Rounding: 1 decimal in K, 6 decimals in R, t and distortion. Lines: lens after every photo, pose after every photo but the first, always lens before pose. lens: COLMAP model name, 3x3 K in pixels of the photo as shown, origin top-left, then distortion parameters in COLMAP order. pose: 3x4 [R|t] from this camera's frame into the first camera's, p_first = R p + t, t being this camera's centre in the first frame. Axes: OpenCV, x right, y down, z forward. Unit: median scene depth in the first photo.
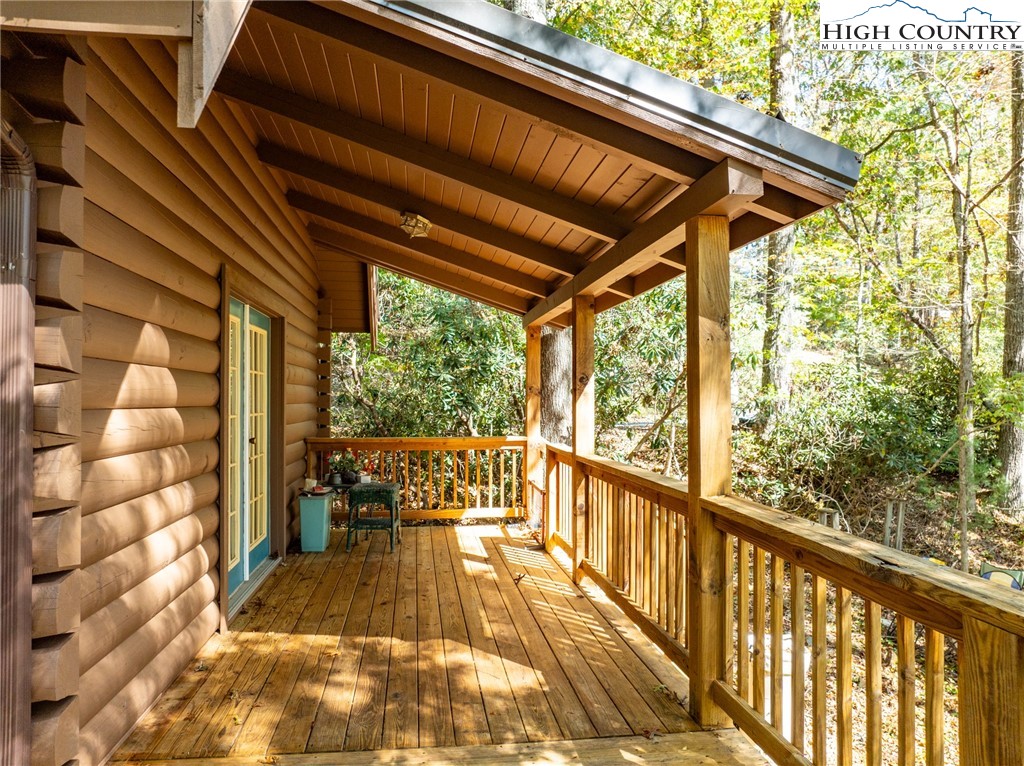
lens RADIAL K [[721.3, 0, 512.0], [0, 721.3, 383.0], [0, 0, 1]] dist [-0.034638, -0.005872]
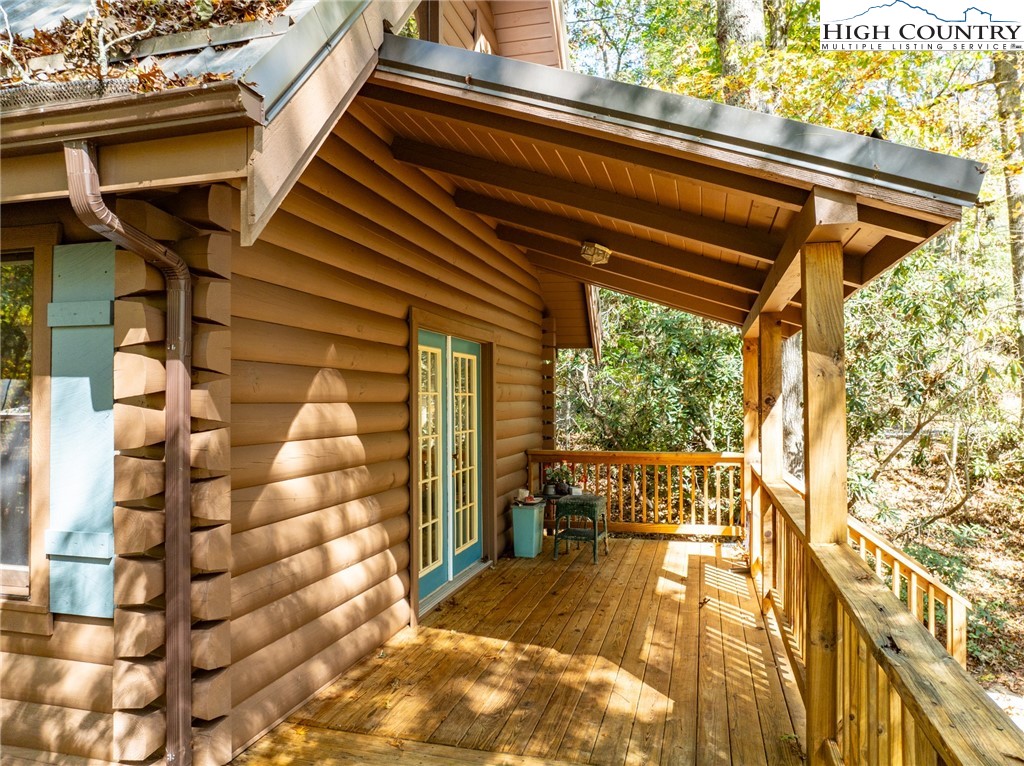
lens RADIAL K [[721.3, 0, 512.0], [0, 721.3, 383.0], [0, 0, 1]] dist [-0.034638, -0.005872]
pose [[0.924311, -0.011511, -0.381466, 0.139865], [0.011465, 0.999931, -0.002394, -0.028583], [0.381467, -0.002160, 0.924380, -0.008058]]
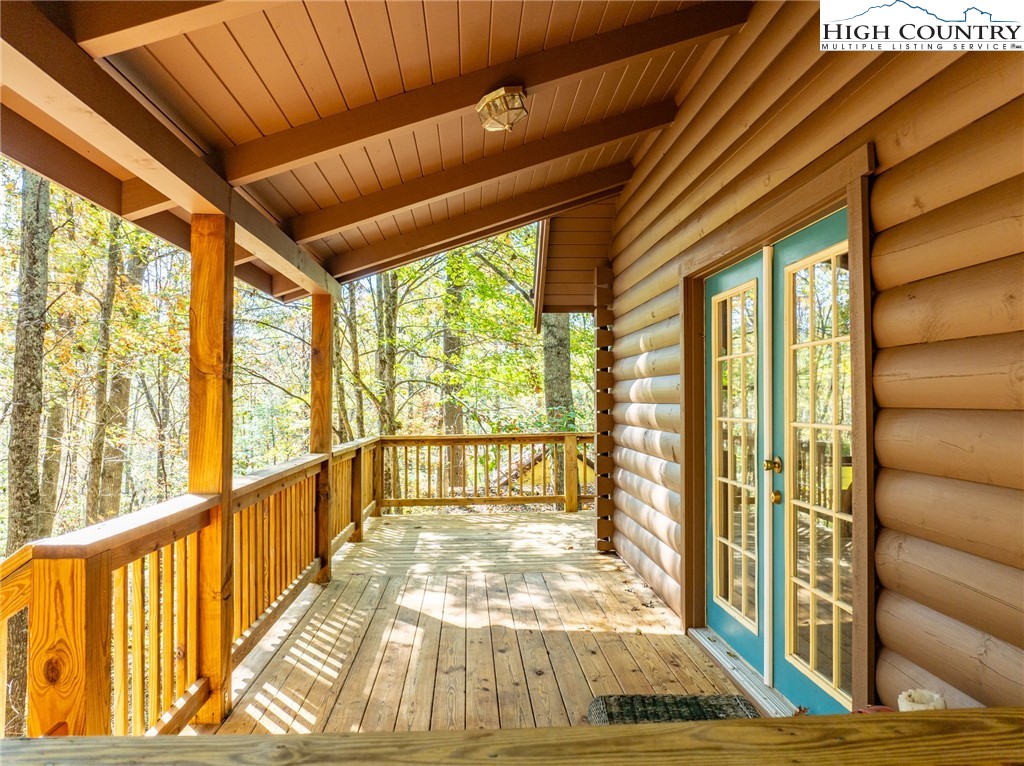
lens RADIAL K [[721.3, 0, 512.0], [0, 721.3, 383.0], [0, 0, 1]] dist [-0.034638, -0.005872]
pose [[-0.997431, 0.004644, 0.071482, -0.175159], [0.001445, 0.998998, -0.044728, 0.035829], [-0.071618, -0.044510, -0.996438, 1.501359]]
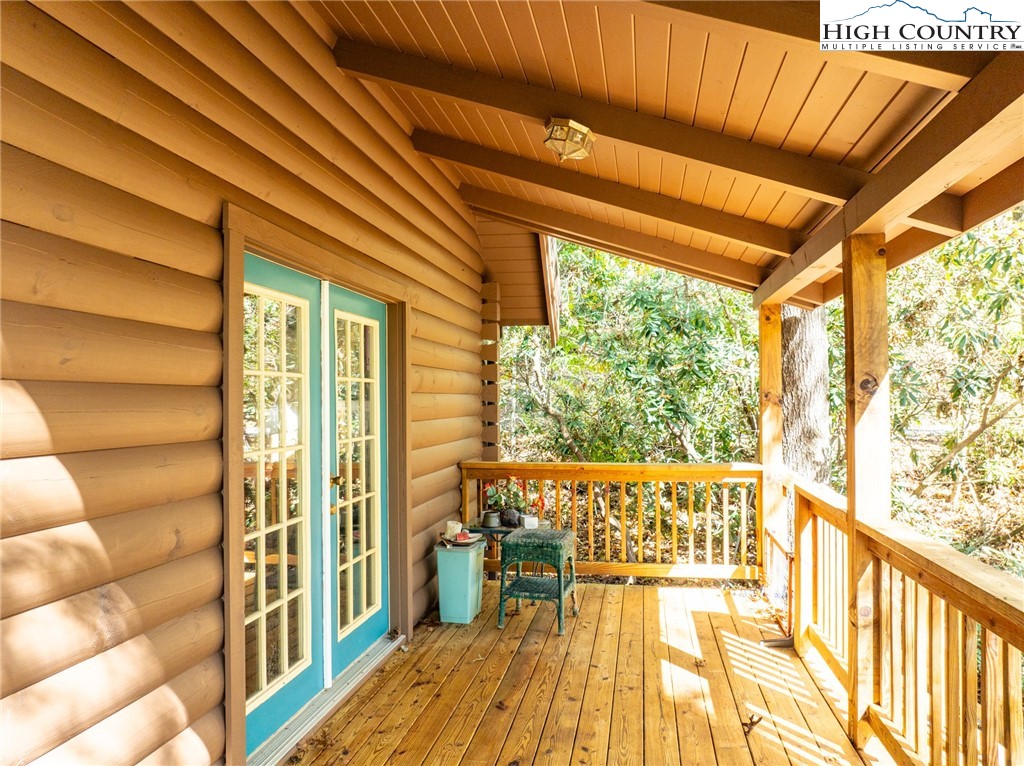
lens RADIAL K [[721.3, 0, 512.0], [0, 721.3, 383.0], [0, 0, 1]] dist [-0.034638, -0.005872]
pose [[0.951951, -0.013575, -0.305948, 0.005436], [0.013582, 0.999906, -0.002107, -0.008006], [0.305948, -0.002149, 0.952046, 0.371662]]
